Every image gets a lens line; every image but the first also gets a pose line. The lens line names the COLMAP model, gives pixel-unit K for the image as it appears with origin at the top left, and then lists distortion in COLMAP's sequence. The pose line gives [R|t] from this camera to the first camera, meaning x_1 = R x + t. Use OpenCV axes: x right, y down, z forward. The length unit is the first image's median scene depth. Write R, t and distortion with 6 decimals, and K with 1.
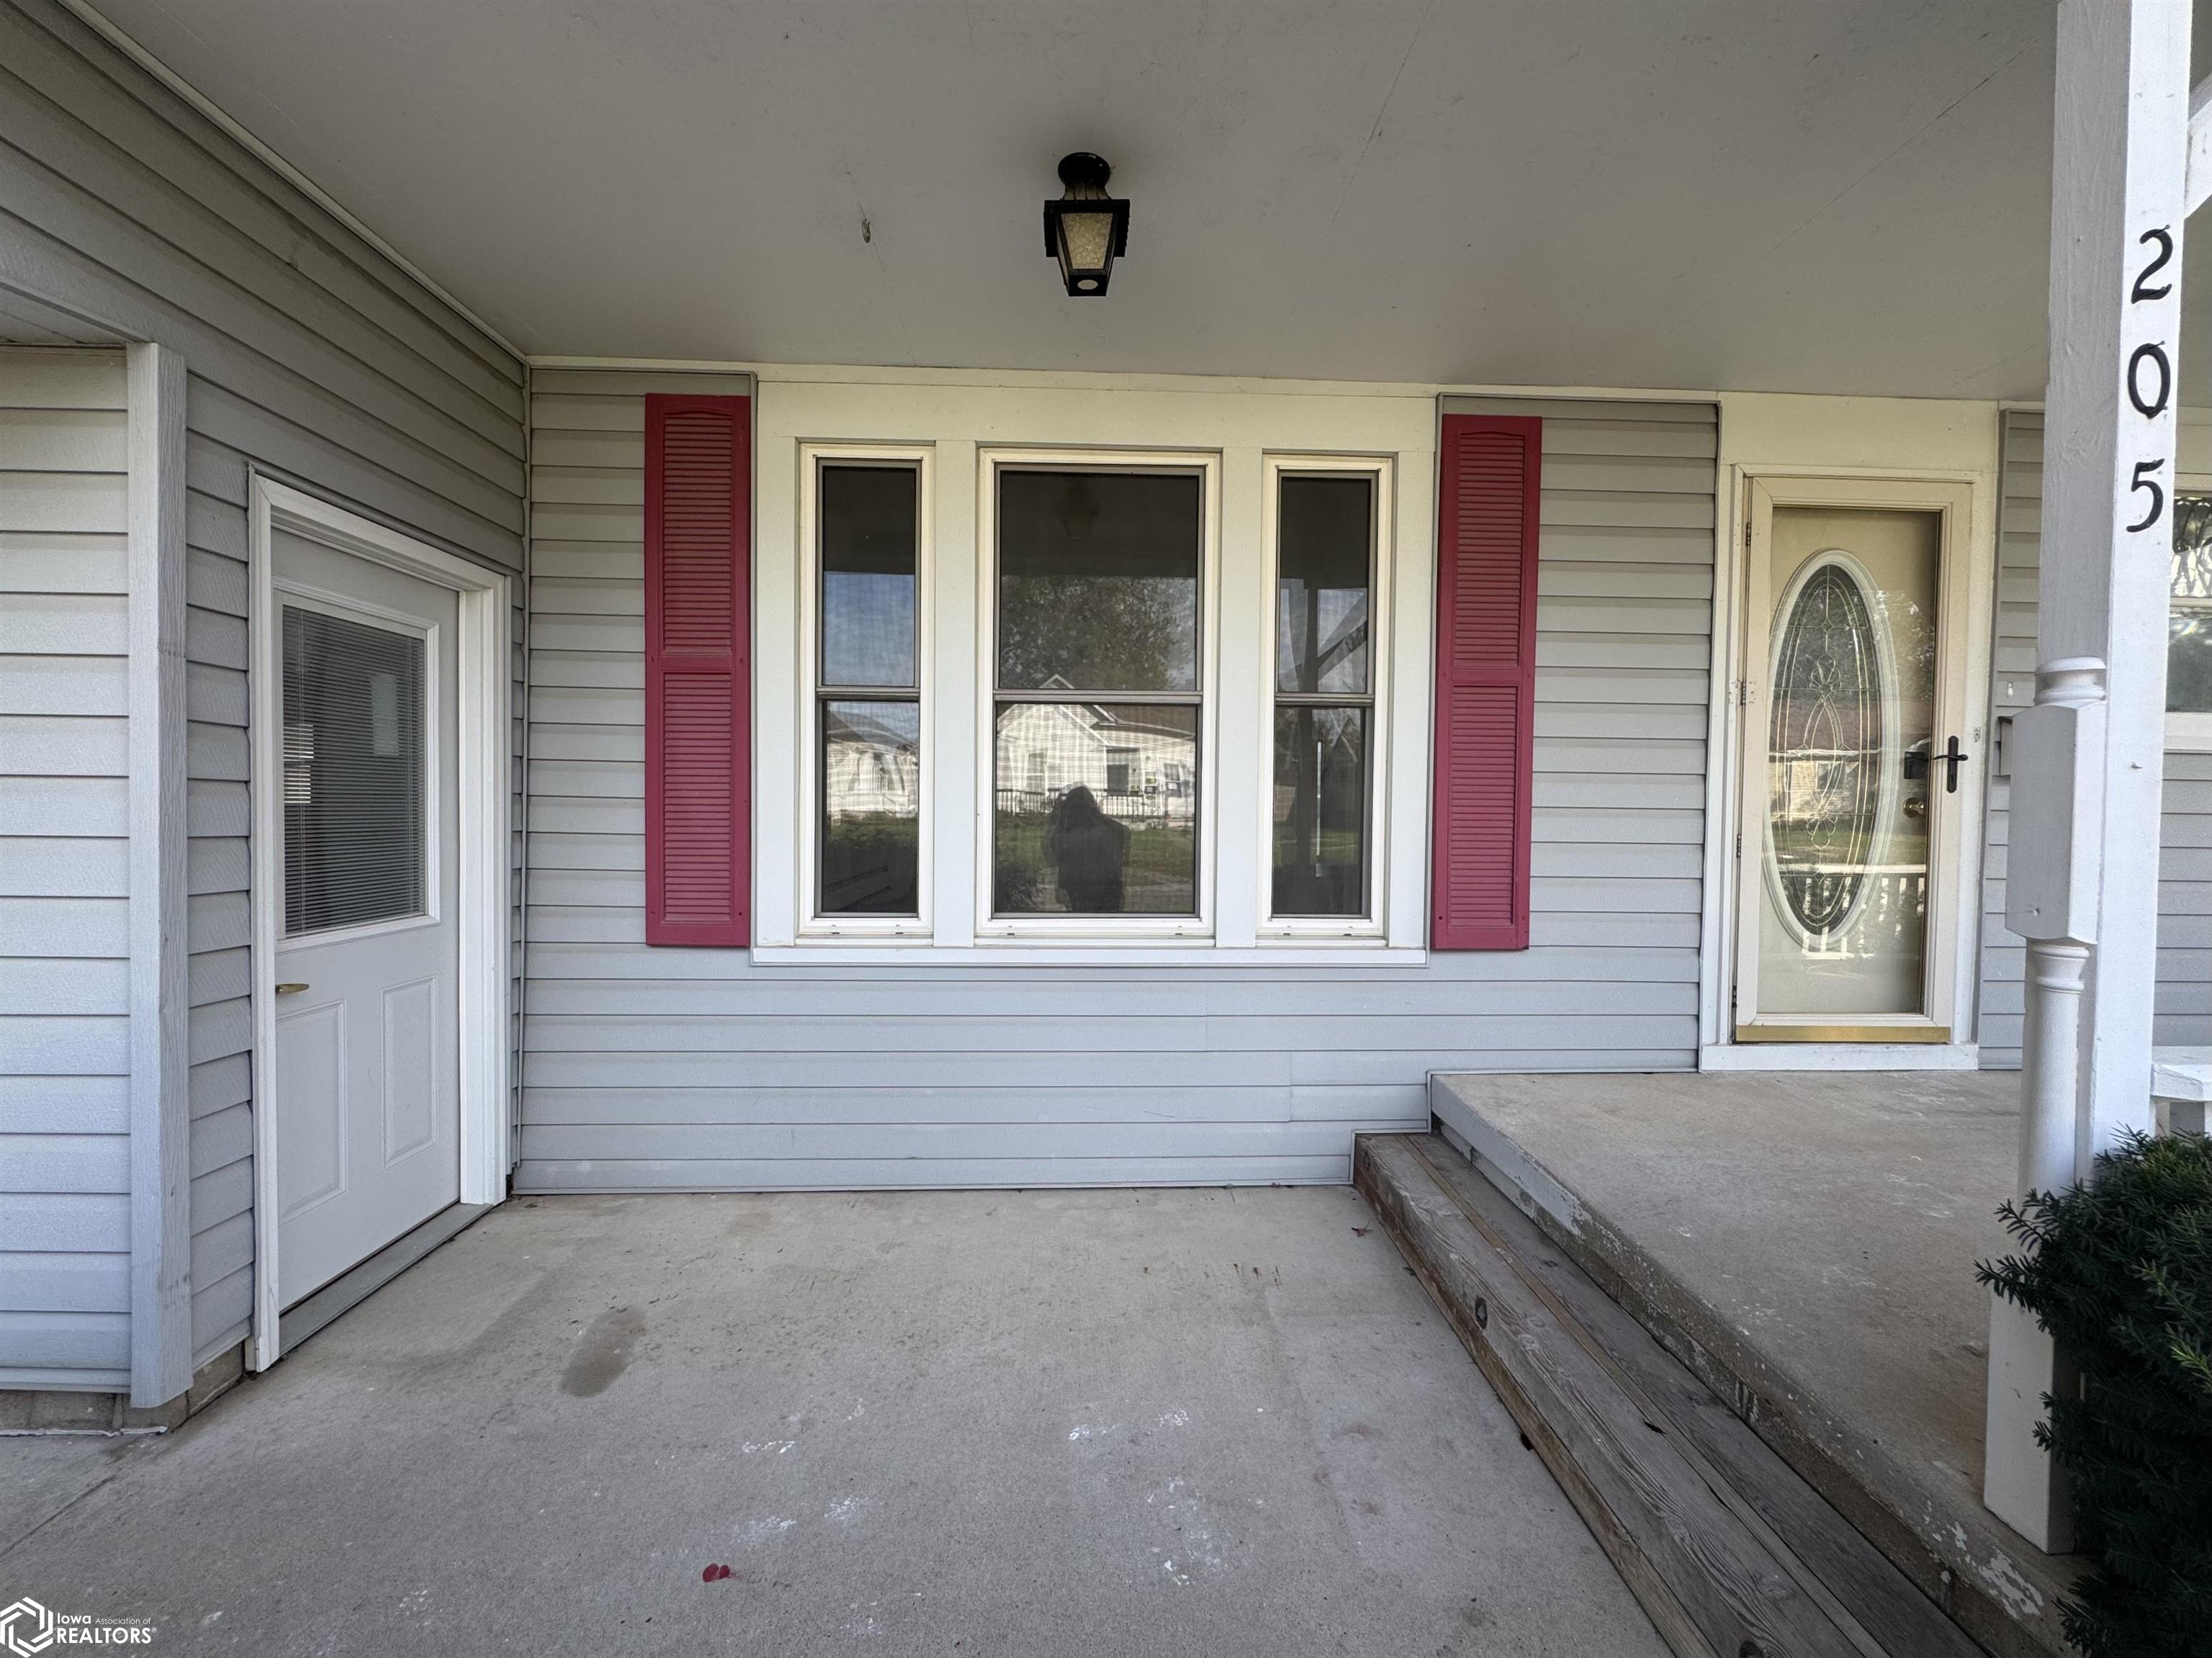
lens RADIAL K [[890.1, 0, 1115.3], [0, 890.1, 831.5], [0, 0, 1]] dist [-0.002871, -0.000310]
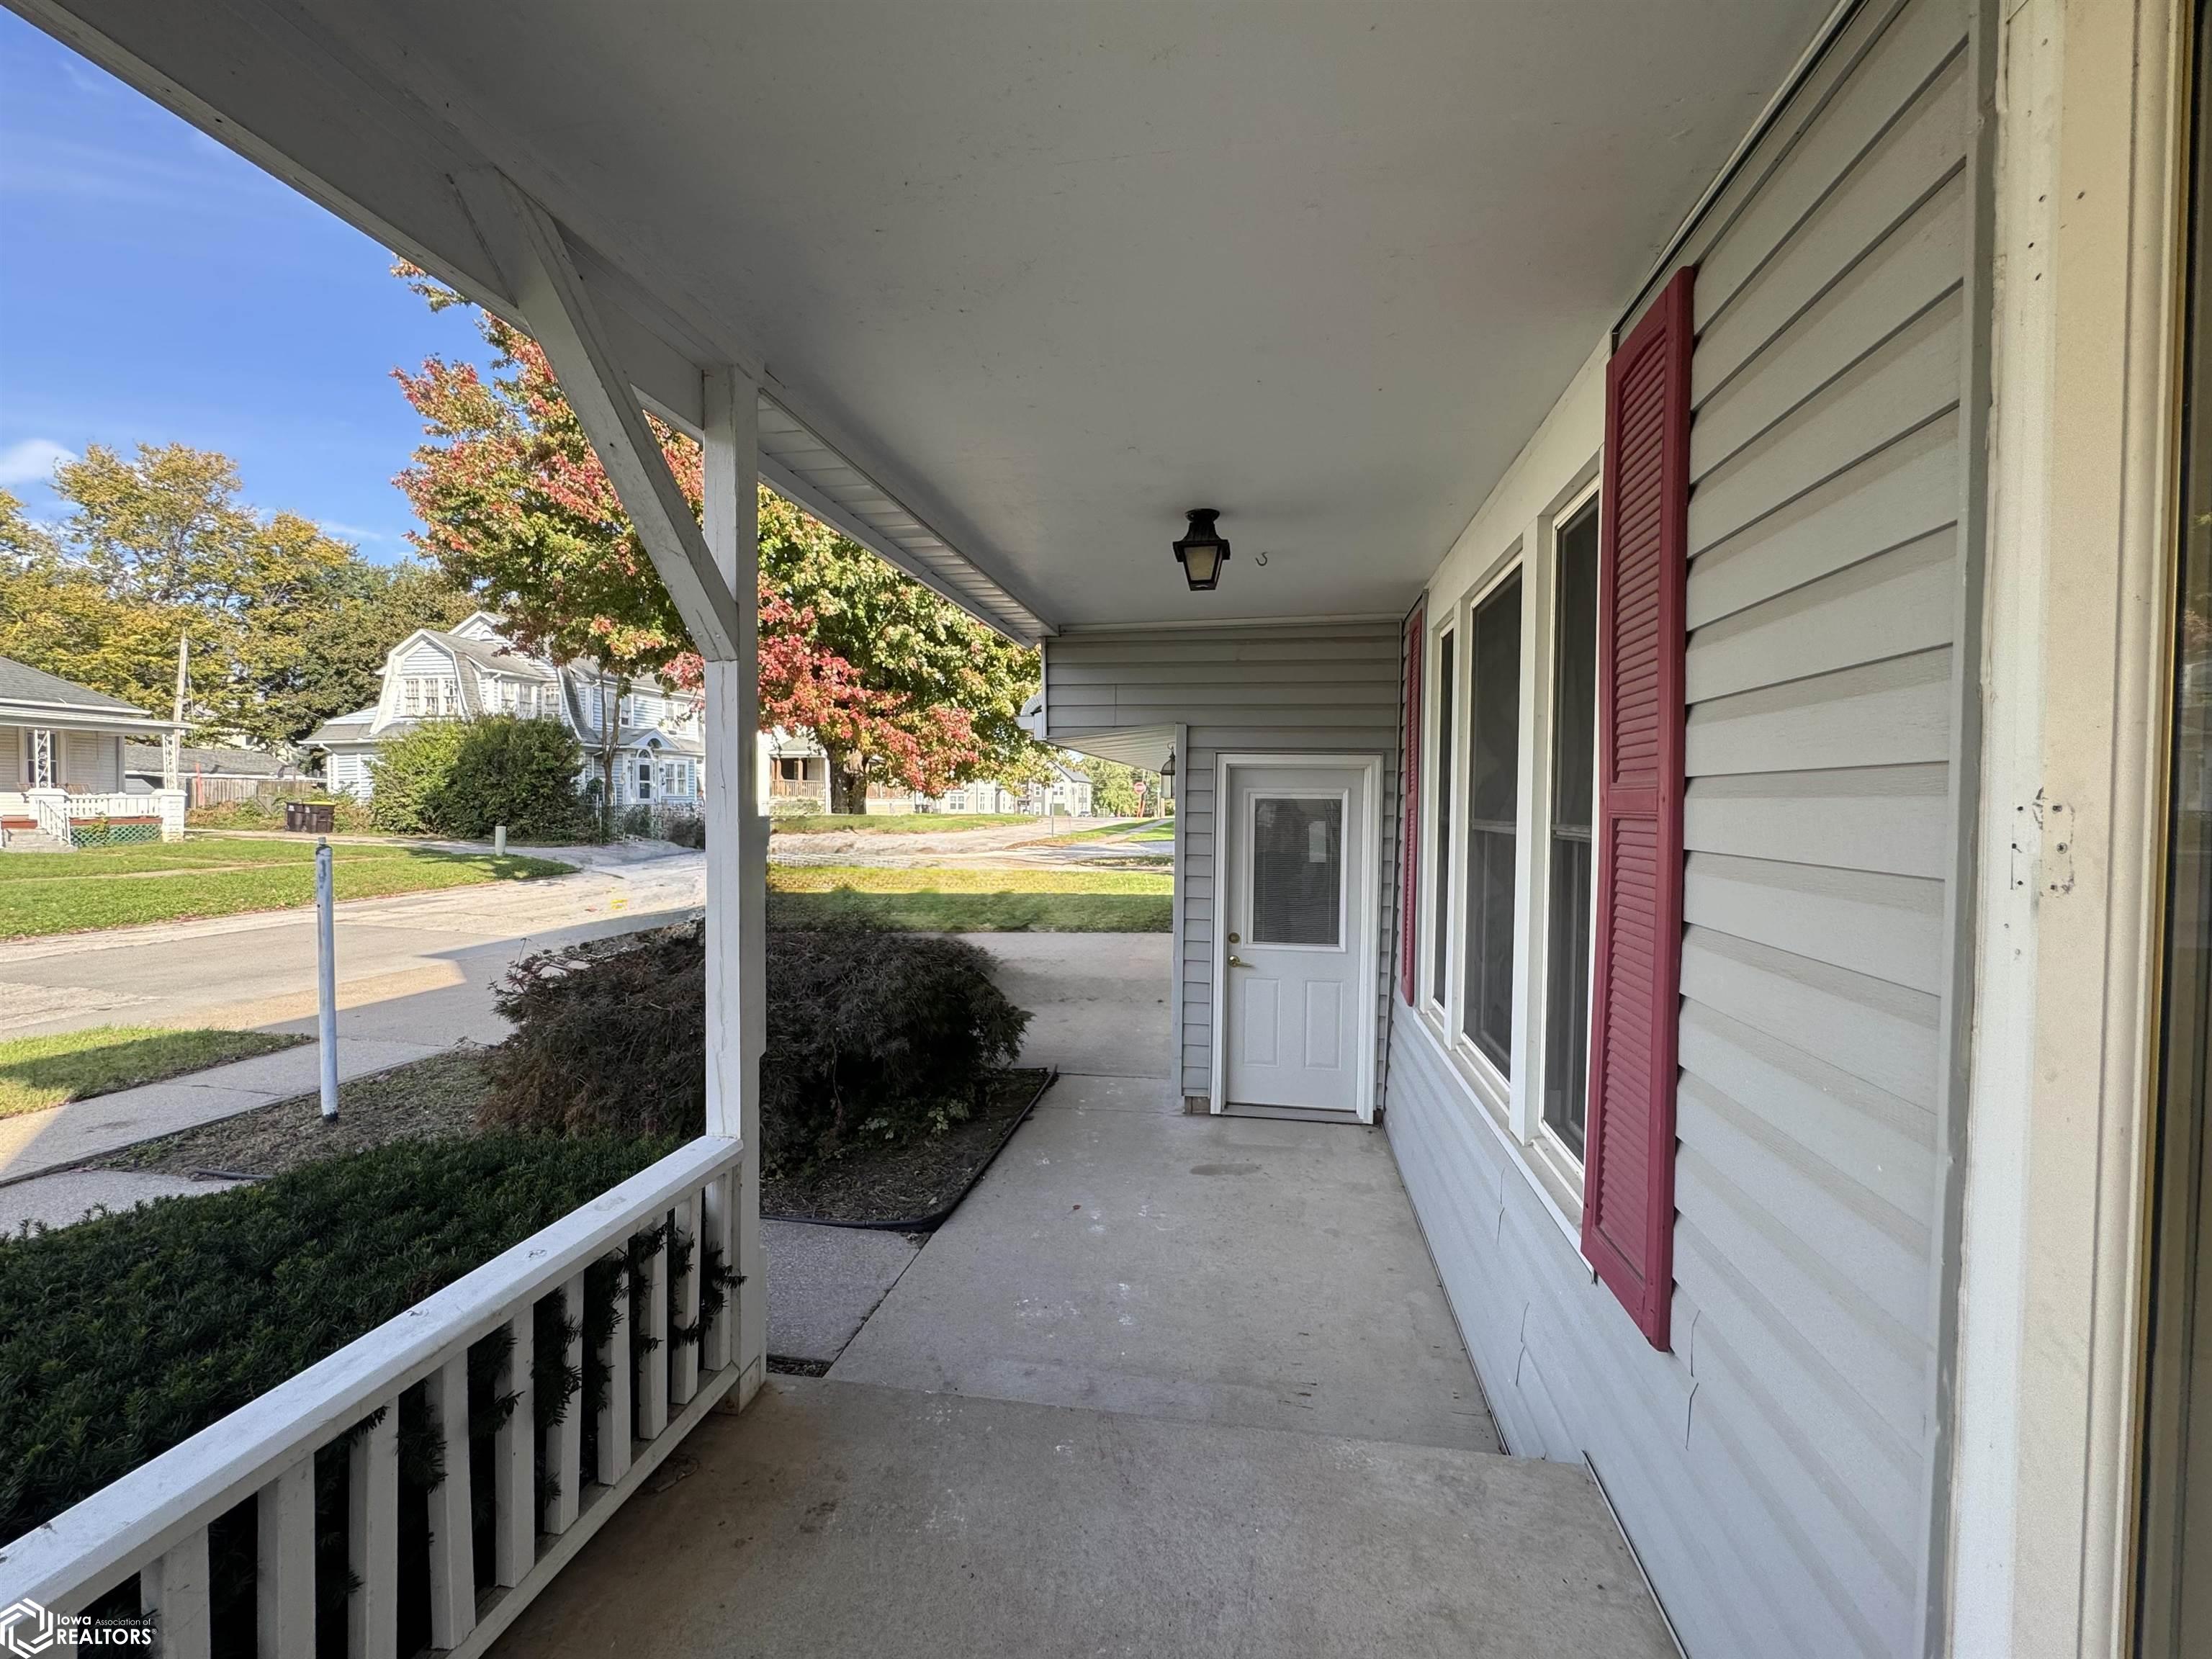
lens RADIAL K [[917.8, 0, 1106.0], [0, 917.8, 829.5], [0, 0, 1]] dist [-0.000471, -0.000008]
pose [[-0.220721, 0.019625, -0.975139, 1.156113], [-0.041579, 0.998699, 0.029510, -0.181052], [0.974450, 0.047059, -0.219618, 0.897661]]
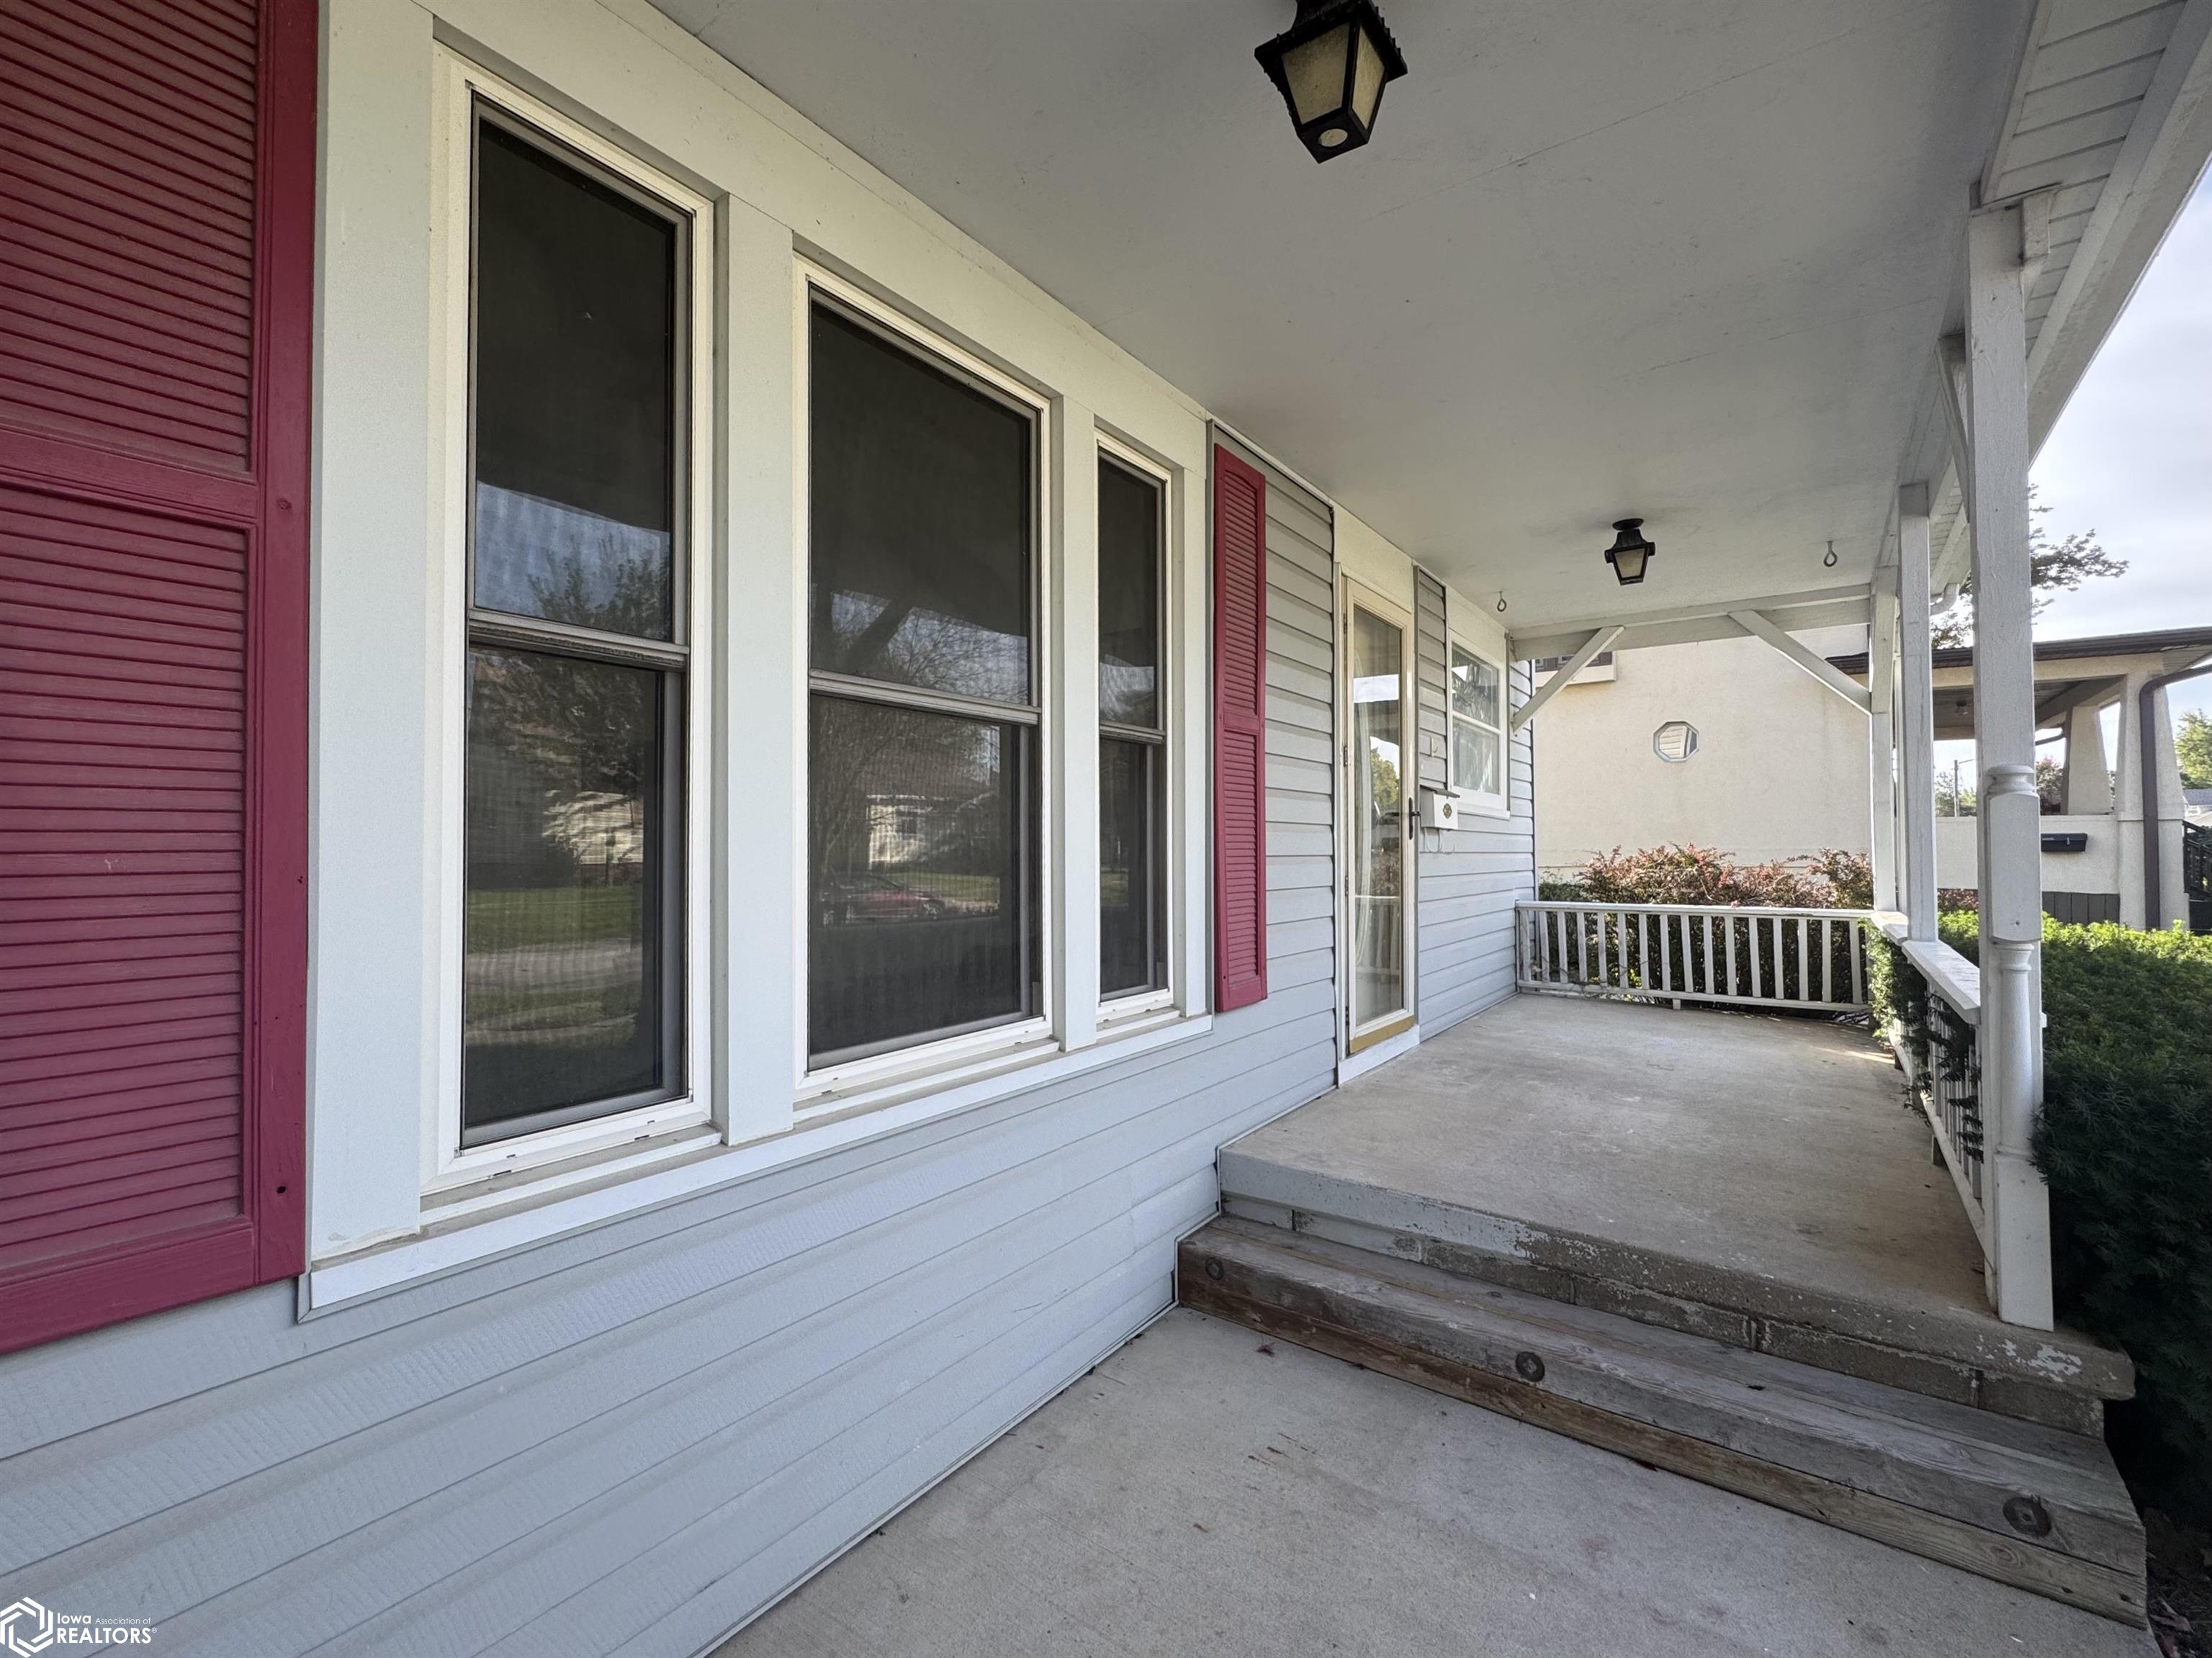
lens RADIAL K [[966.1, 0, 1114.4], [0, 966.1, 834.4], [0, 0, 1]] dist [-0.003998, -0.000434]
pose [[0.619960, -0.001293, 0.784632, -0.553122], [0.035837, 0.999002, -0.026670, -0.032866], [-0.783815, 0.044653, 0.619388, 0.510298]]
